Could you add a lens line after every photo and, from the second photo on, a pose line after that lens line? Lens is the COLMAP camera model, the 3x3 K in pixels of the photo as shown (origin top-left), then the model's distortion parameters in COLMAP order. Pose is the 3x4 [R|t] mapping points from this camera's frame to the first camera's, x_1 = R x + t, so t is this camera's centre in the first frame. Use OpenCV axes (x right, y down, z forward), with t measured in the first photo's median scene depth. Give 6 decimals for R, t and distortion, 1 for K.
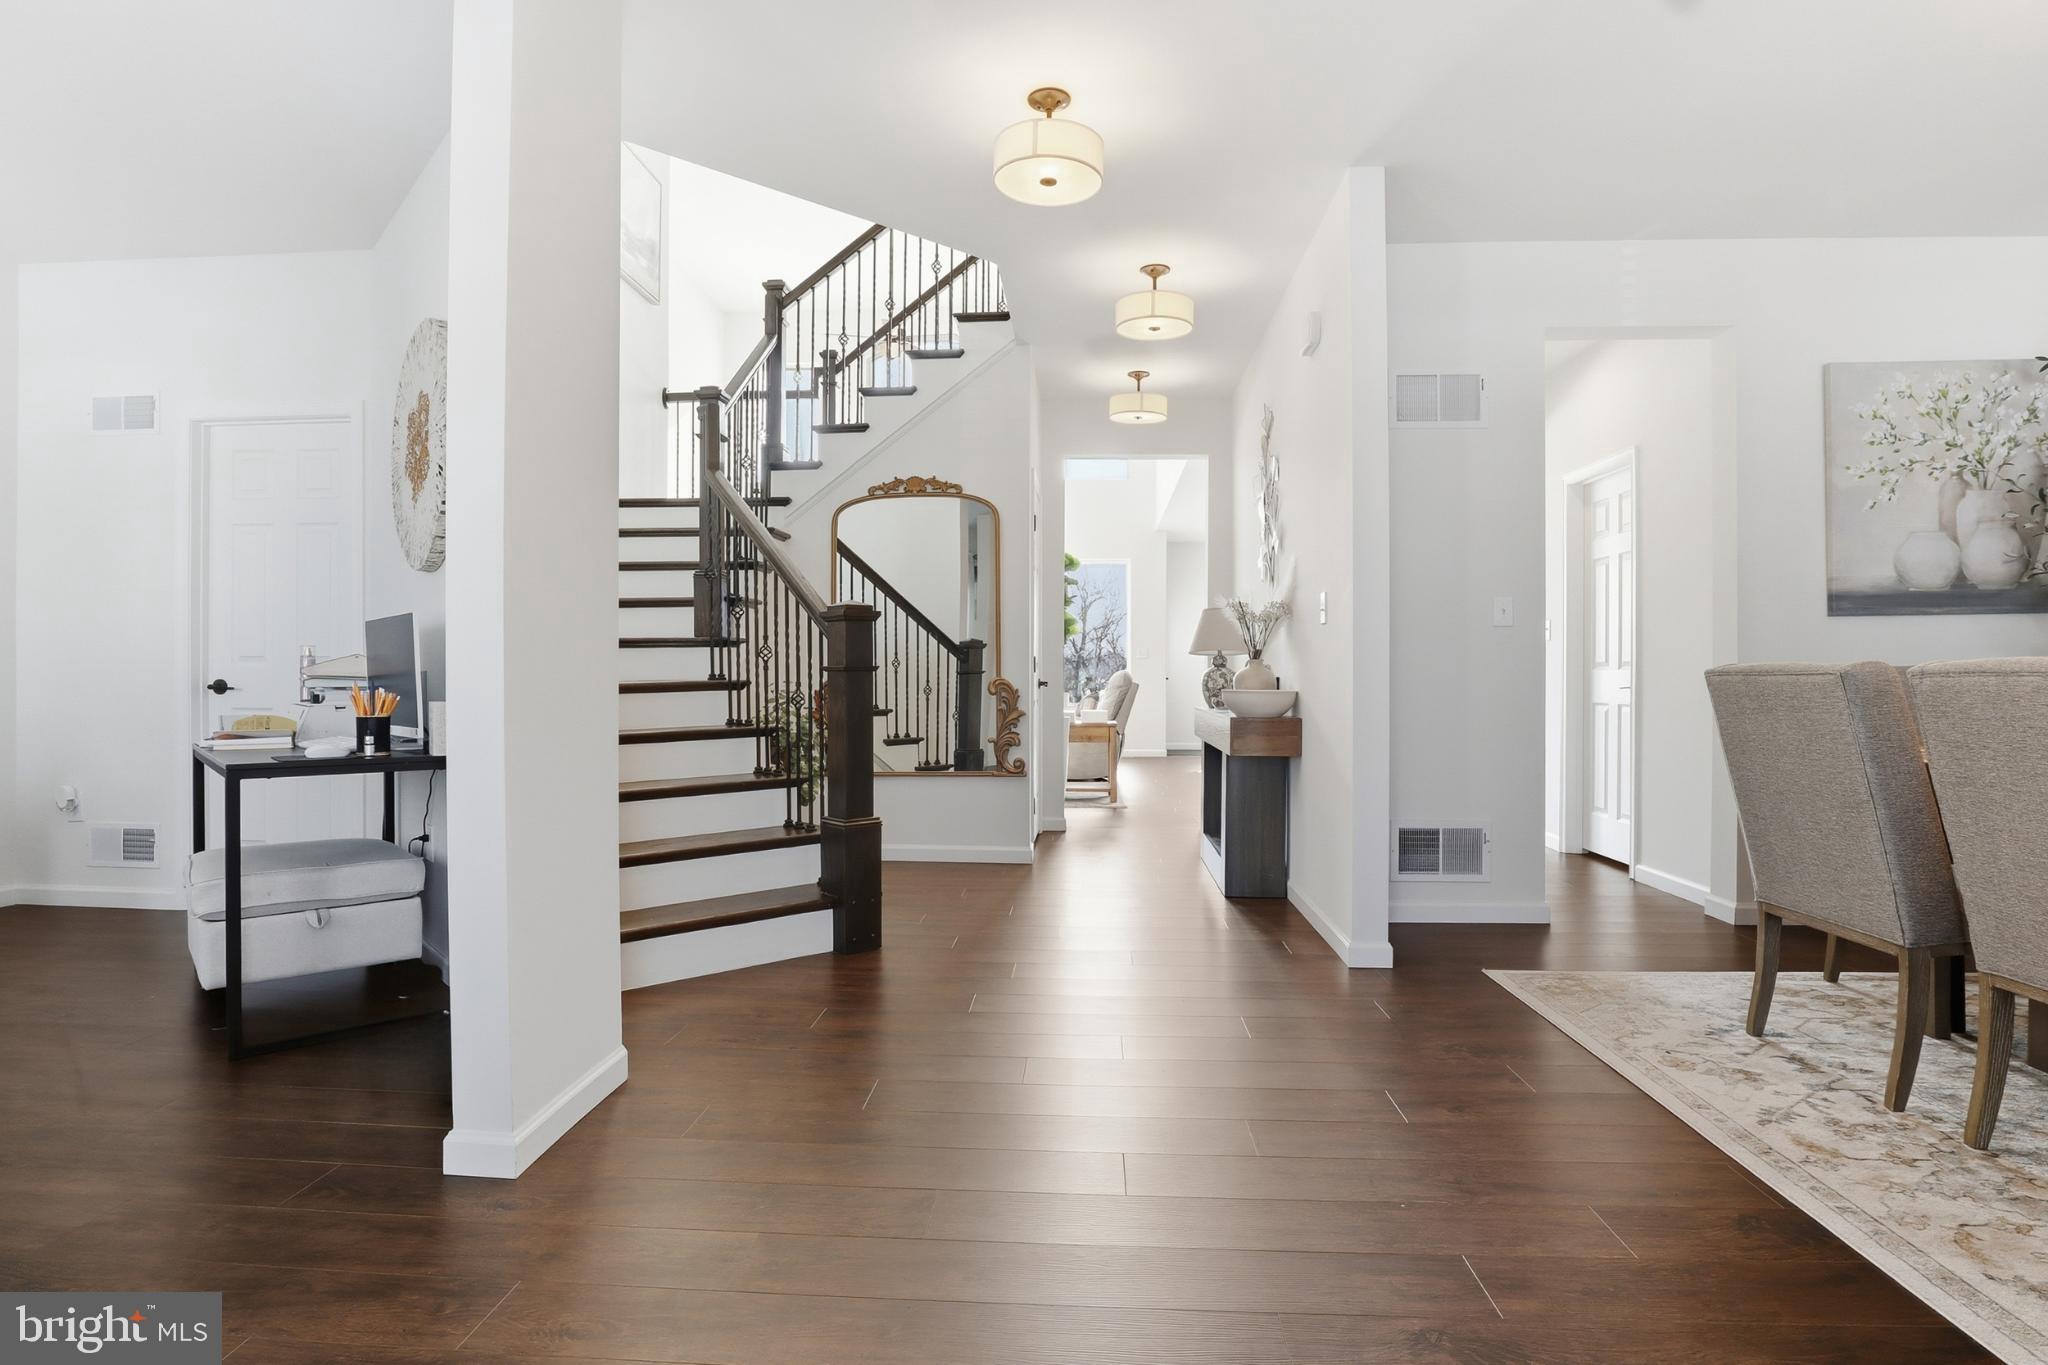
lens RADIAL K [[1060.2, 0, 1019.9], [0, 1060.2, 670.5], [0, 0, 1]] dist [-0.034299, 0.000277]
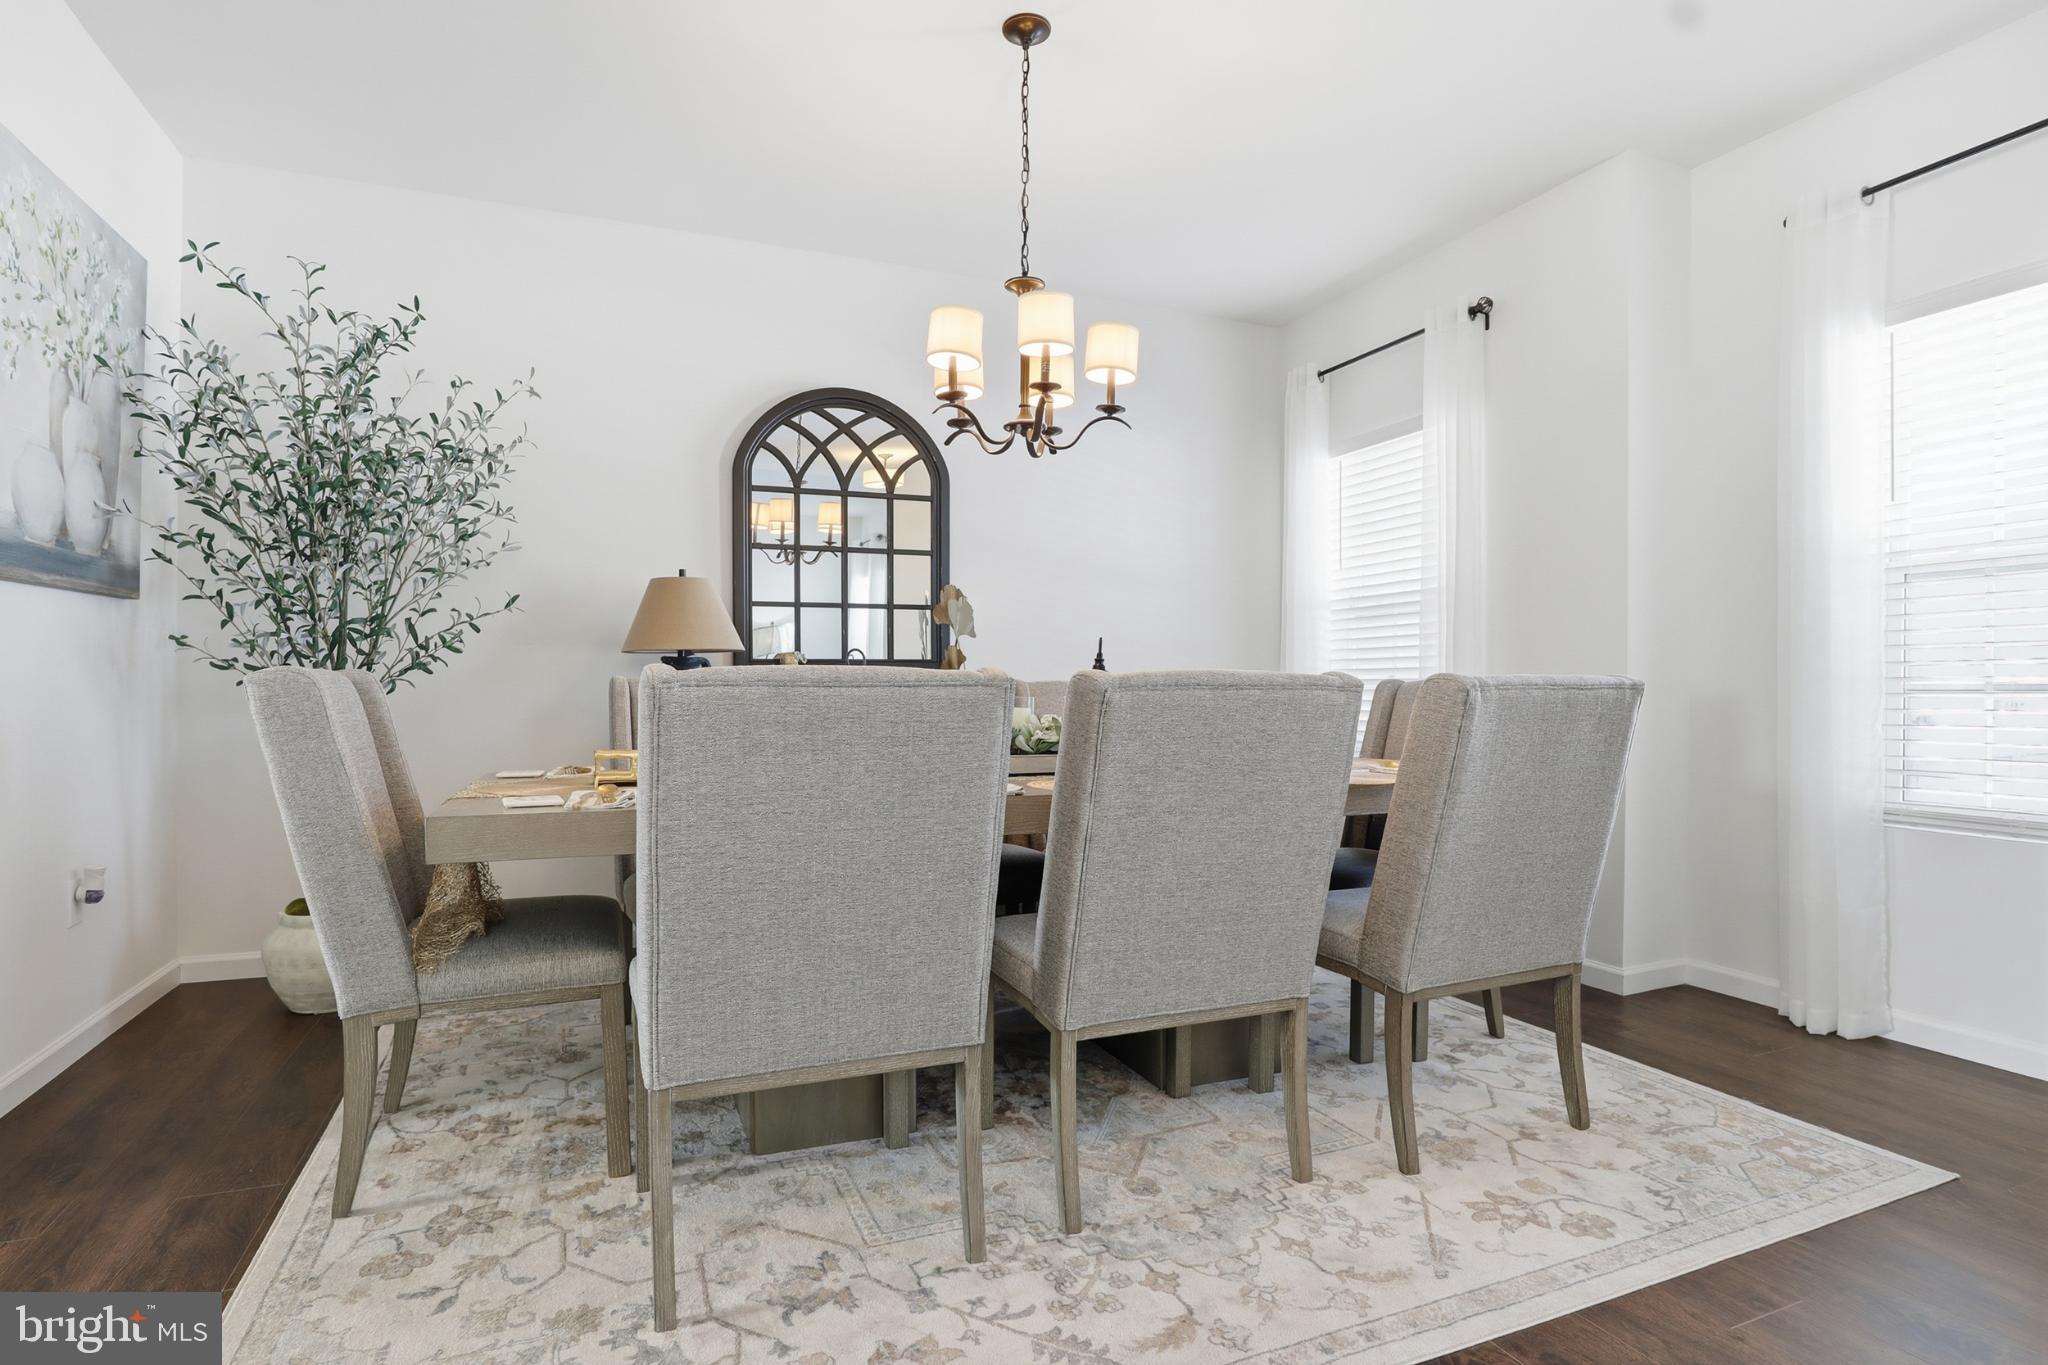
lens RADIAL K [[1060.2, 0, 1019.9], [0, 1060.2, 670.5], [0, 0, 1]] dist [-0.034299, 0.000277]
pose [[-0.438302, 0.003237, 0.898822, 0.139406], [-0.005982, 0.999961, -0.006519, -0.003742], [-0.898808, -0.008234, -0.438266, 1.329081]]
